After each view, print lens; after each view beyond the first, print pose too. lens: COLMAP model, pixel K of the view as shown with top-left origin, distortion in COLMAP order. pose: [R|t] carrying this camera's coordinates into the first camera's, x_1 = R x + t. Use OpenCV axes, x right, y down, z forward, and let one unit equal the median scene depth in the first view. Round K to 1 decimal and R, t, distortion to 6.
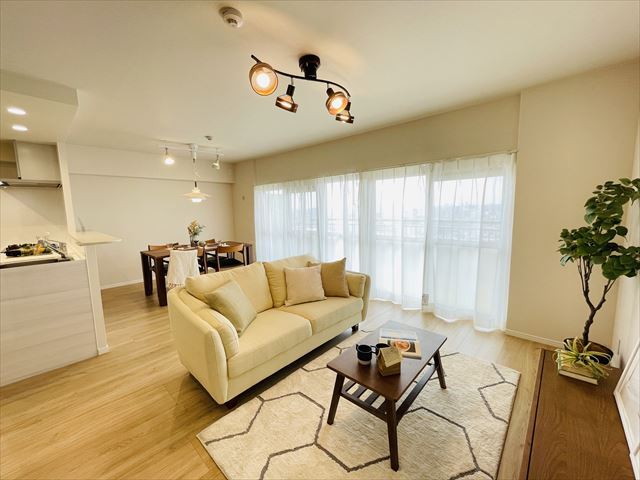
lens RADIAL K [[255.9, 0, 320.0], [0, 255.9, 240.0], [0, 0, 1]] dist [0.000224, 0.000099]
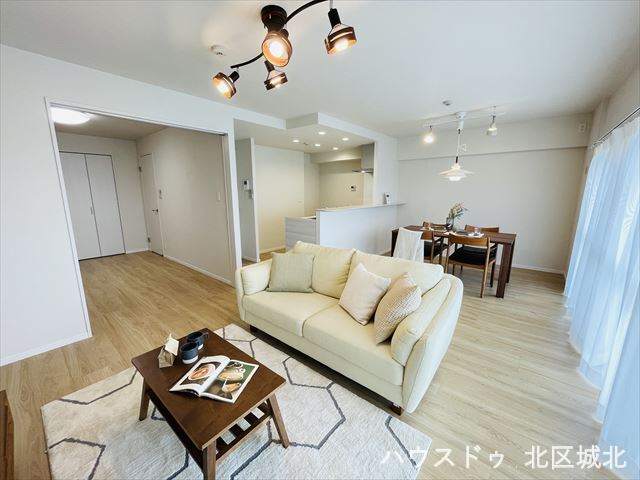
lens RADIAL K [[255.9, 0, 320.0], [0, 255.9, 240.0], [0, 0, 1]] dist [0.000224, 0.000099]
pose [[0.049805, 0.210536, -0.976317, 0.394629], [-0.122778, 0.971406, 0.203214, -0.072135], [0.991184, 0.109749, 0.074230, 0.500895]]
